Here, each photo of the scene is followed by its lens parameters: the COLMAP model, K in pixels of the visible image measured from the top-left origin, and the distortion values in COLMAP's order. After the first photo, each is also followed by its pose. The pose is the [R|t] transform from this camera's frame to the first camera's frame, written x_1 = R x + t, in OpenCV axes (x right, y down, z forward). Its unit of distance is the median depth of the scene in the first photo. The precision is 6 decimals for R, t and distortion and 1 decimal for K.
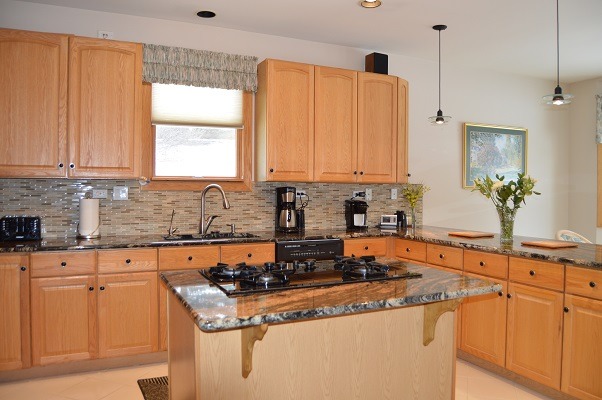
lens RADIAL K [[479.4, 0, 302.8], [0, 479.4, 199.2], [0, 0, 1]] dist [-0.087376, 0.030194]
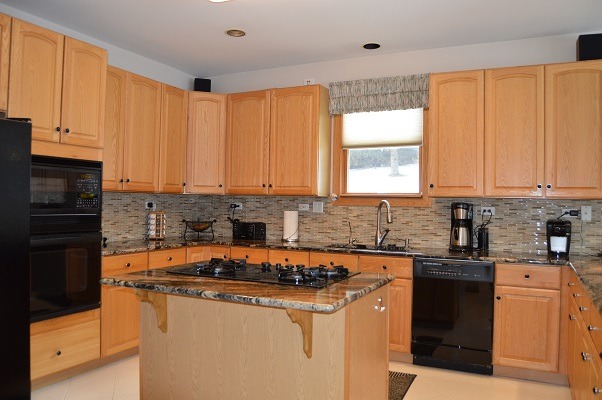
lens RADIAL K [[479.4, 0, 304.5], [0, 479.4, 200.2], [0, 0, 1]] dist [-0.087376, 0.030194]
pose [[0.627688, -0.002006, -0.778462, 0.533376], [-0.030180, 0.999182, -0.026910, 0.003715], [0.777880, 0.040385, 0.627114, 0.184220]]
